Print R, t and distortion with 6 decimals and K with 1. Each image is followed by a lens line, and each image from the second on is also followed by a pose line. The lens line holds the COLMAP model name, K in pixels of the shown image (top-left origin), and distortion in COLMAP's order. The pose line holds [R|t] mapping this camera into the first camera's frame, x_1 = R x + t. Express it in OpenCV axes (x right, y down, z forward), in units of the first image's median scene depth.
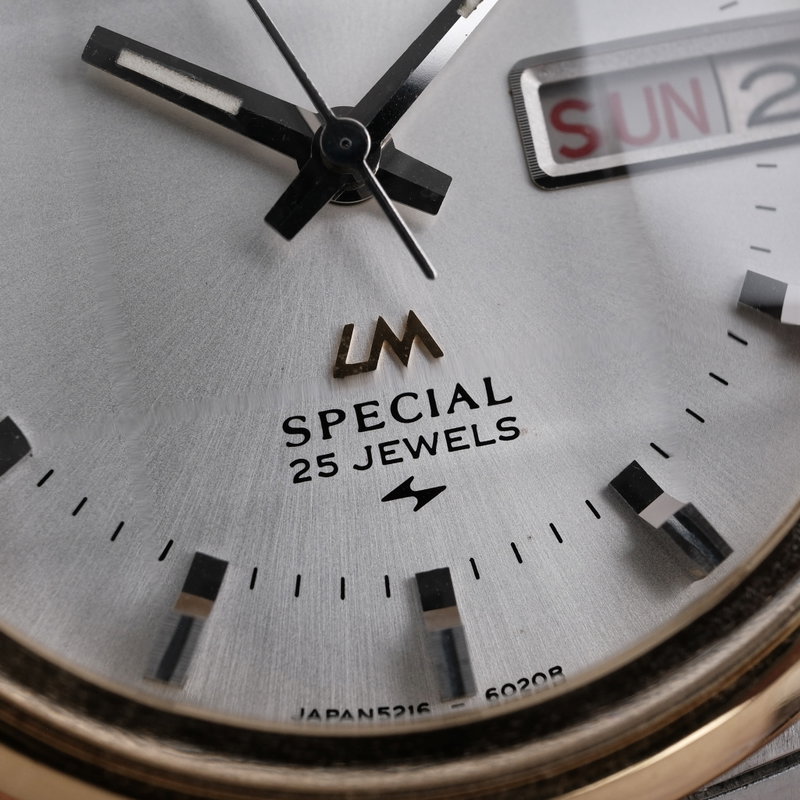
lens RADIAL K [[2235.1, 0, 400.0], [0, 2235.1, 400.0], [0, 0, 1]] dist [0.203185, 0.576663]
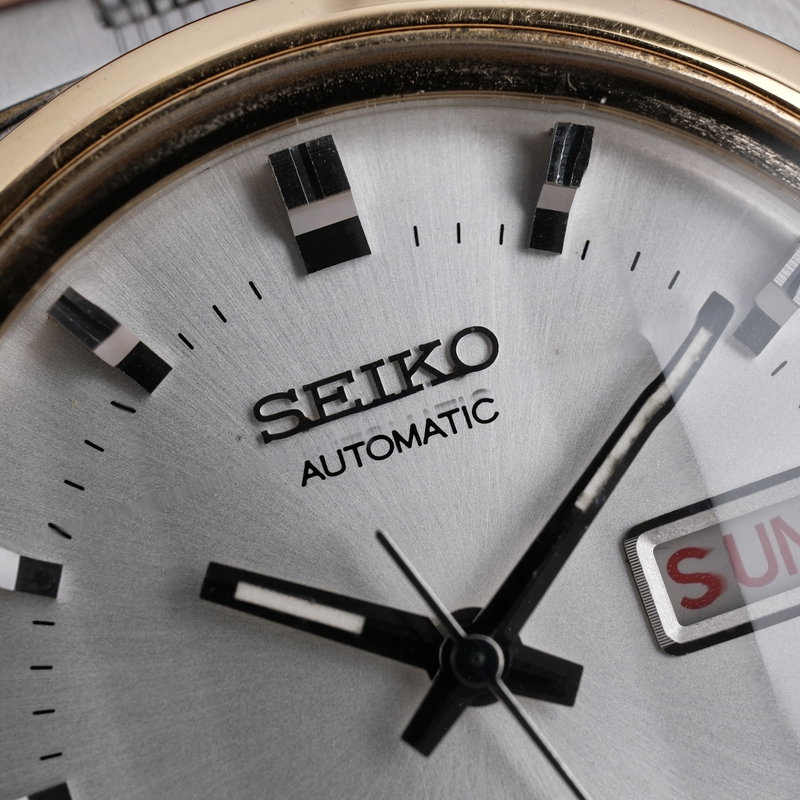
lens RADIAL K [[2235.1, 0, 400.0], [0, 2235.1, 400.0], [0, 0, 1]] dist [0.203185, 0.576663]
pose [[0.991717, -0.128113, 0.009162, -0.051732], [0.126142, 0.984924, 0.118372, -0.344811], [-0.024188, -0.116236, 0.992927, 0.024030]]
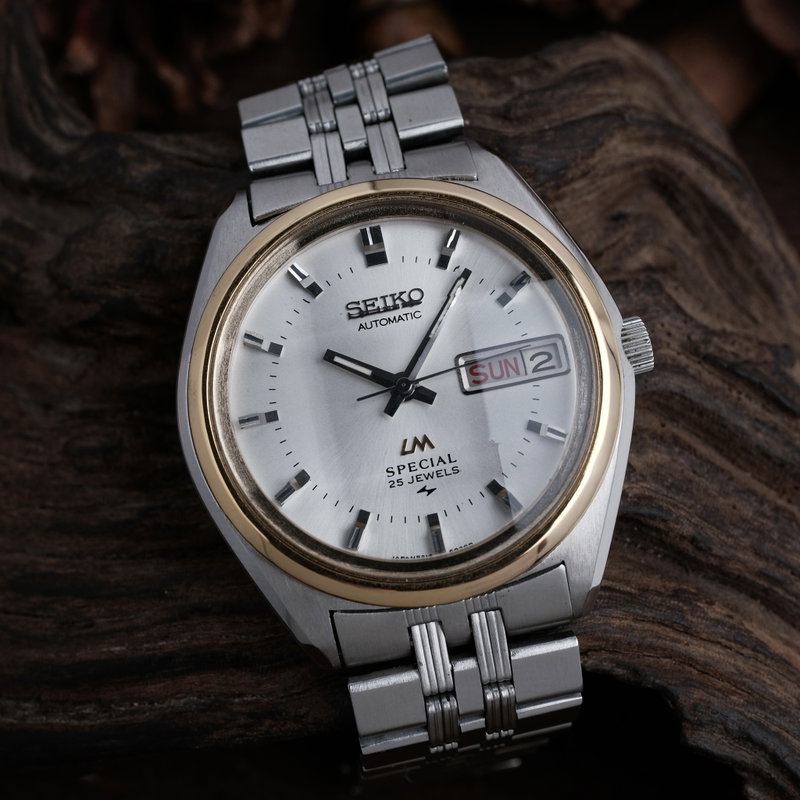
lens RADIAL K [[2235.1, 0, 400.0], [0, 2235.1, 400.0], [0, 0, 1]] dist [0.203185, 0.576663]
pose [[0.997173, -0.018701, -0.072775, 0.205671], [0.020109, 0.999624, 0.018662, -0.150634], [0.072399, -0.020072, 0.997174, -2.233970]]
